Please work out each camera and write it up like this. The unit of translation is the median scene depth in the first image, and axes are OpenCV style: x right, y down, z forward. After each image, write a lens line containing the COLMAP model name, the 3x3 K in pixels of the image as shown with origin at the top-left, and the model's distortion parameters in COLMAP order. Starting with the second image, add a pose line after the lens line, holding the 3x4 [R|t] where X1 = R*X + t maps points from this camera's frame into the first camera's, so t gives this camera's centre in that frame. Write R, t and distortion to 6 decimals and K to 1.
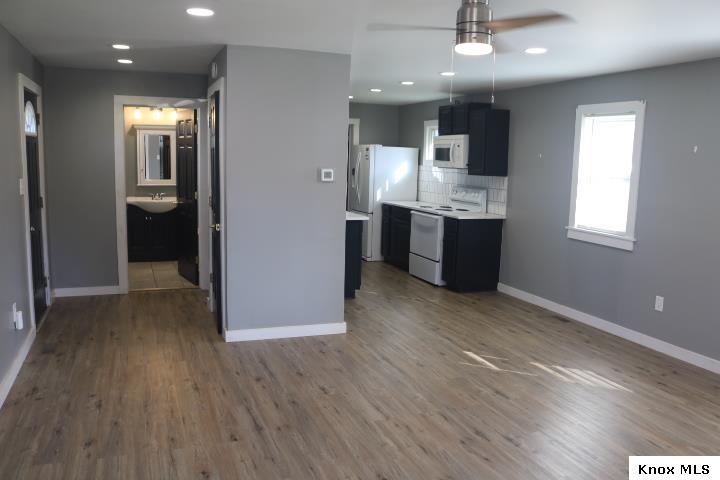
lens RADIAL K [[606.0, 0, 360.0], [0, 606.0, 240.0], [0, 0, 1]] dist [-0.156165, 0.115348]
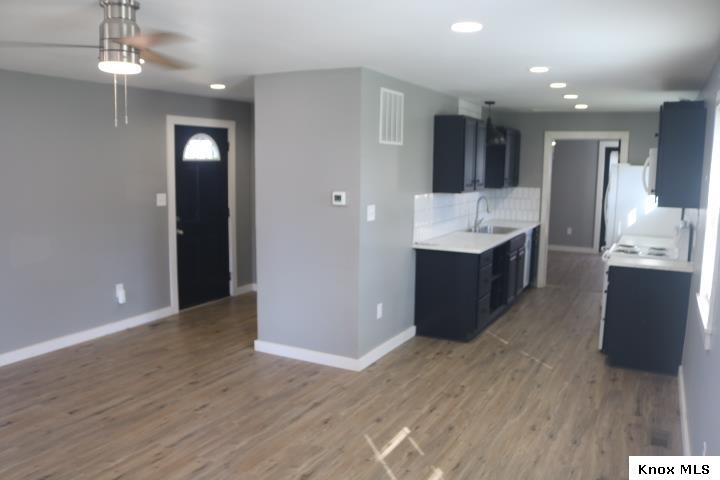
lens RADIAL K [[606.0, 0, 360.0], [0, 606.0, 240.0], [0, 0, 1]] dist [-0.156165, 0.115348]
pose [[0.657601, 0.082894, -0.748792, 0.766157], [-0.103262, 0.994465, 0.019405, -0.073641], [0.746256, 0.064561, 0.662521, 0.459775]]
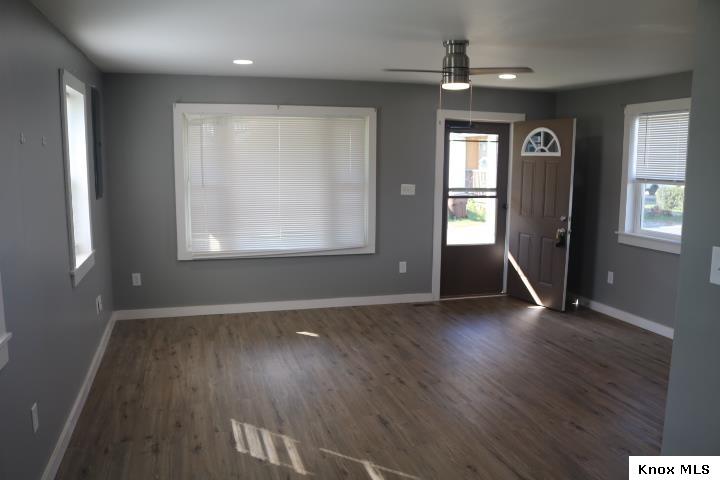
lens RADIAL K [[606.0, 0, 360.0], [0, 606.0, 240.0], [0, 0, 1]] dist [-0.156165, 0.115348]
pose [[-0.996319, -0.047186, 0.071565, 0.196952], [-0.024746, 0.957640, 0.286902, -0.244307], [-0.082072, 0.284075, -0.955283, 1.620603]]
